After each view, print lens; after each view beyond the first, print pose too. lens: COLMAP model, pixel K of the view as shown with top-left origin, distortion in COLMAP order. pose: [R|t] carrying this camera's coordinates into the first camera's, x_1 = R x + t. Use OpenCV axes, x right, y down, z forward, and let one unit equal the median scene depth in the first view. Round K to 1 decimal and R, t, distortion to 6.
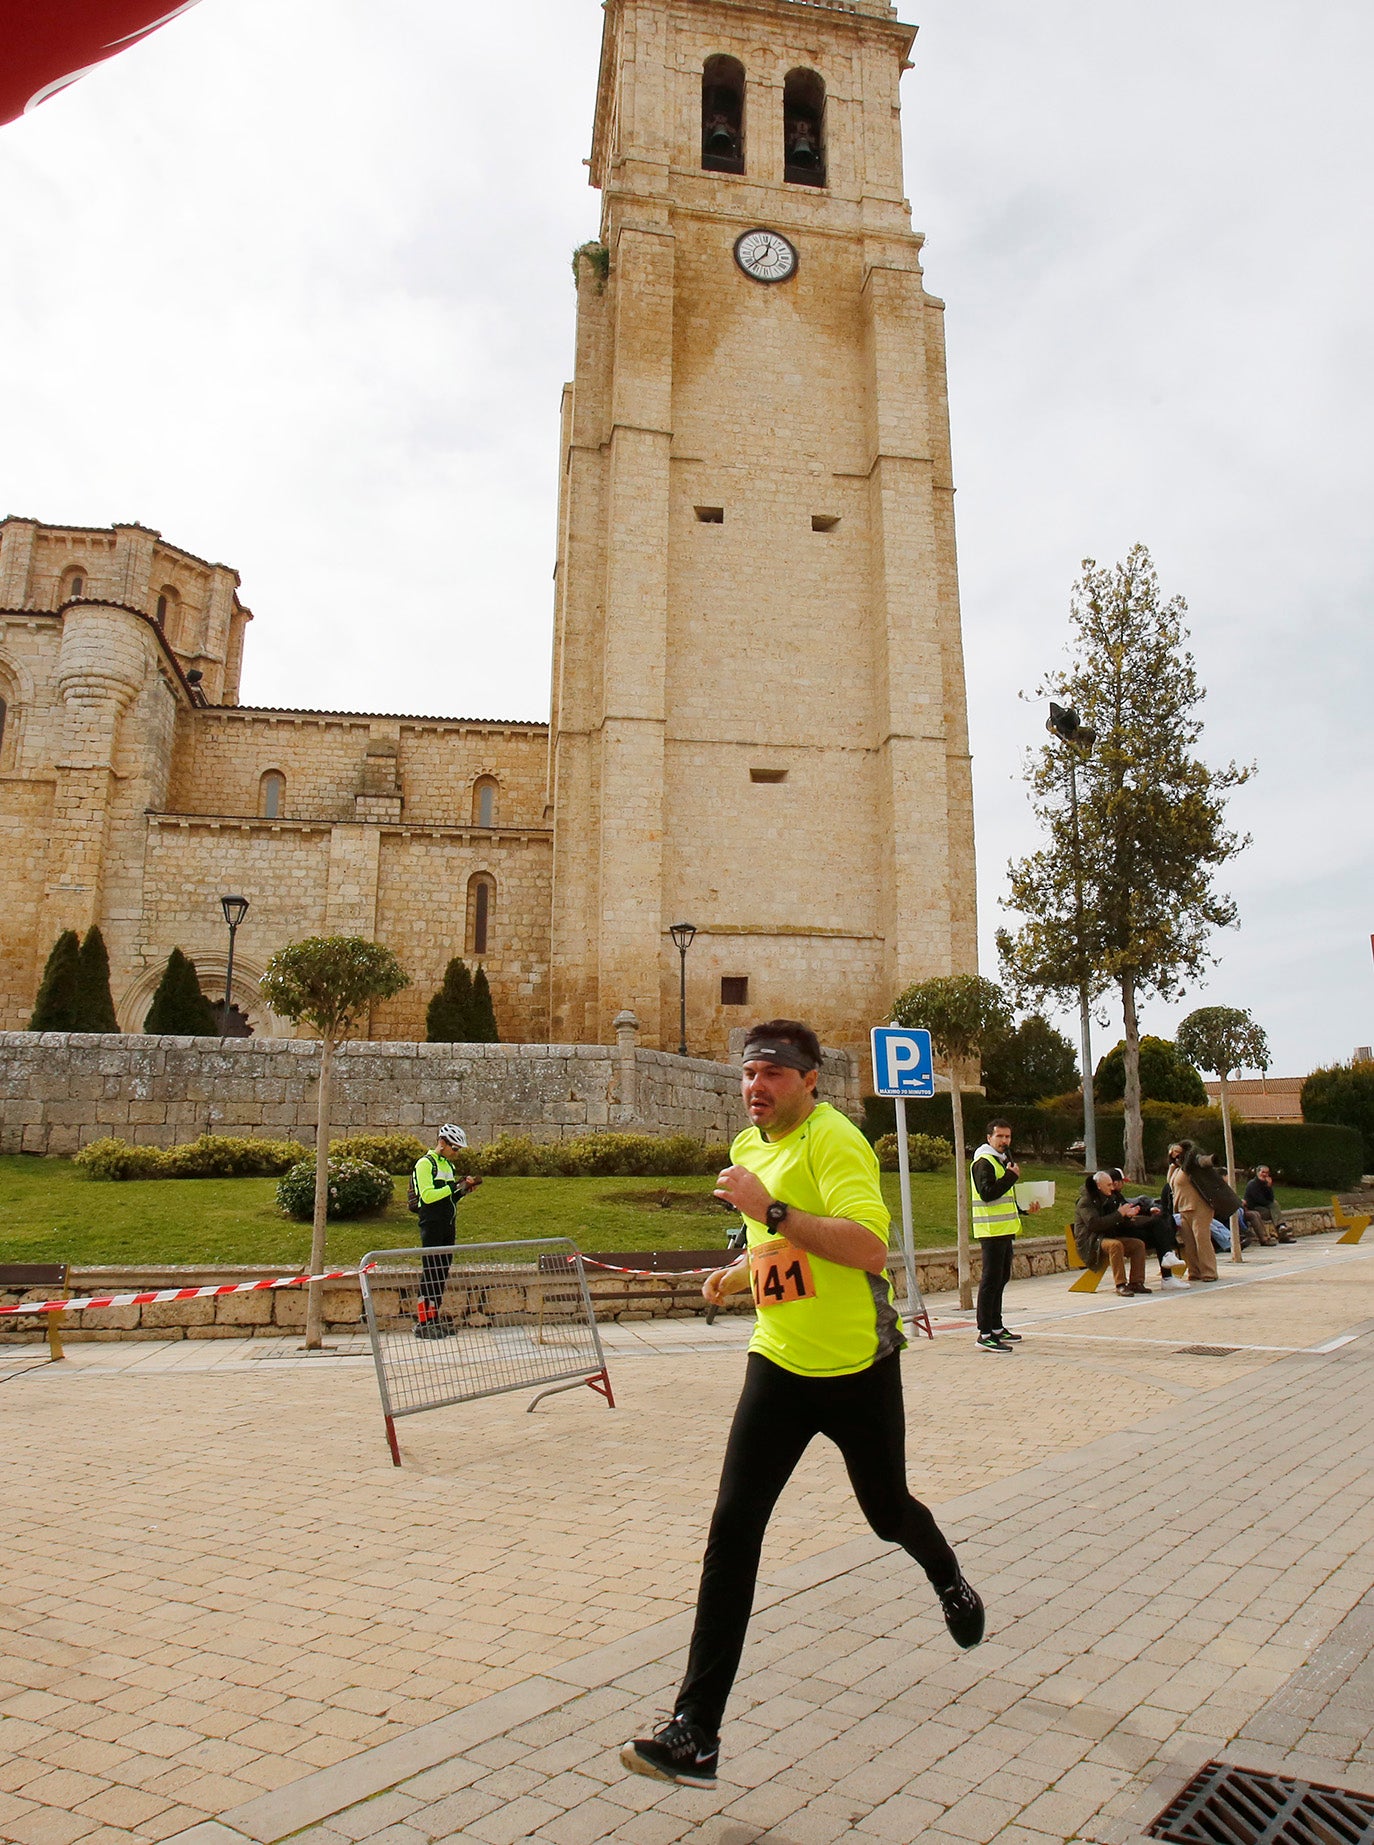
lens RADIAL K [[1326.3, 0, 801.3], [0, 1326.3, 922.3], [0, 0, 1]] dist [-0.093726, 0.051740]
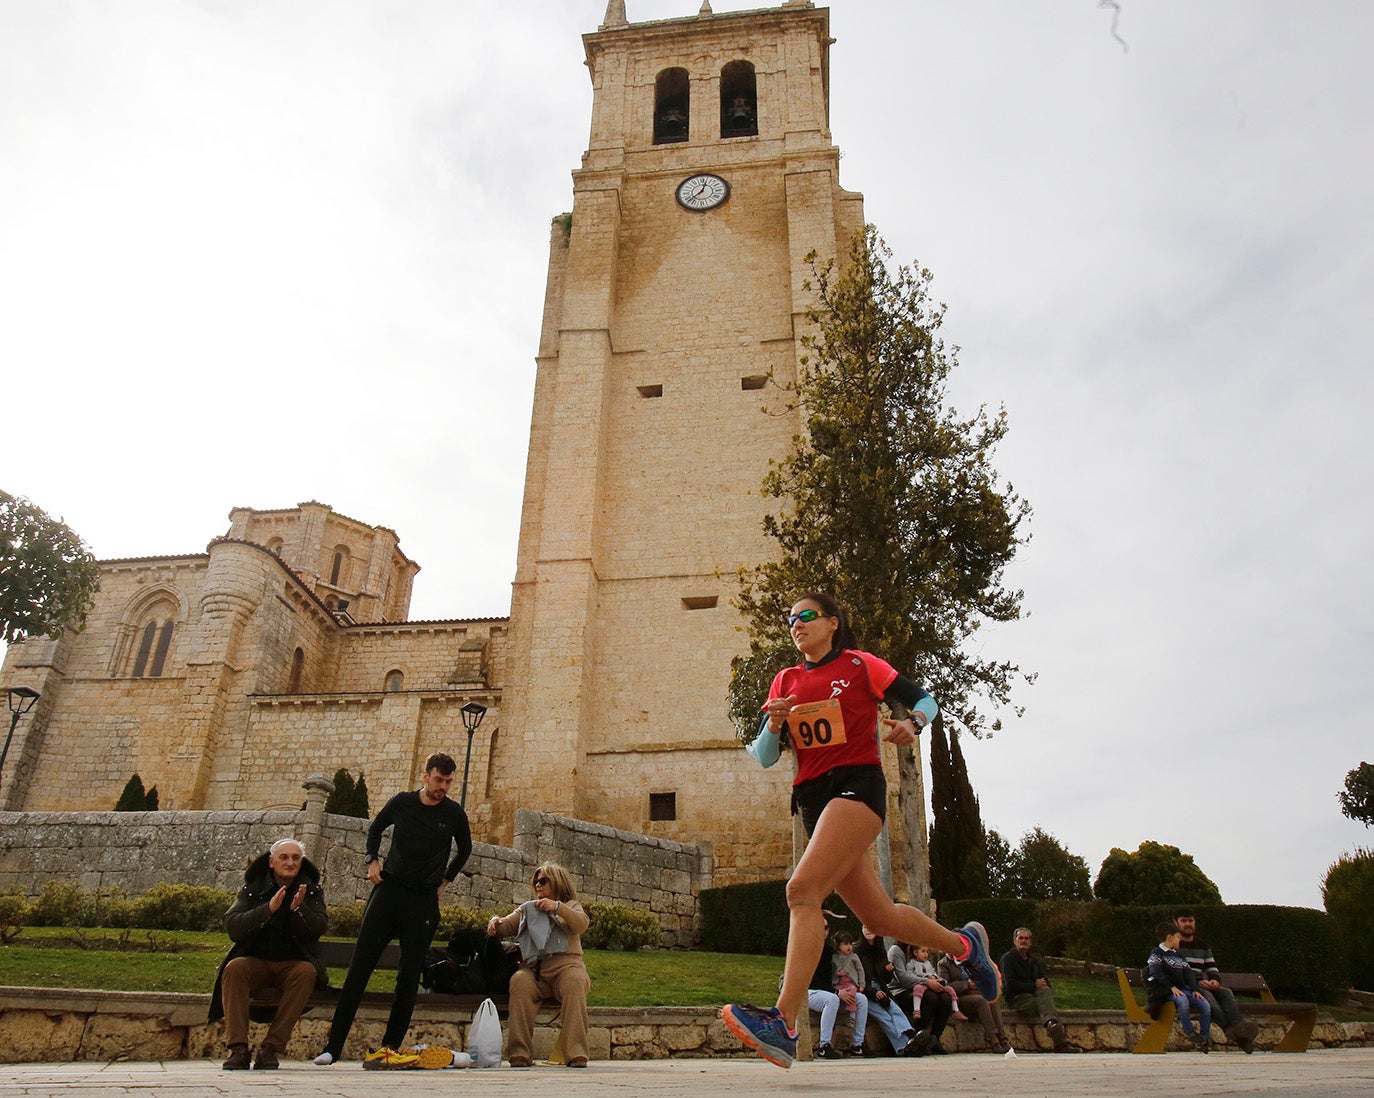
lens RADIAL K [[999.5, 0, 667.3], [0, 999.5, 589.3], [0, 0, 1]] dist [-0.083549, 0.065777]
pose [[0.936973, -0.127540, -0.325294, 0.205065], [0.043761, 0.966504, -0.252894, 0.077312], [0.346652, 0.222720, 0.911169, 0.250628]]
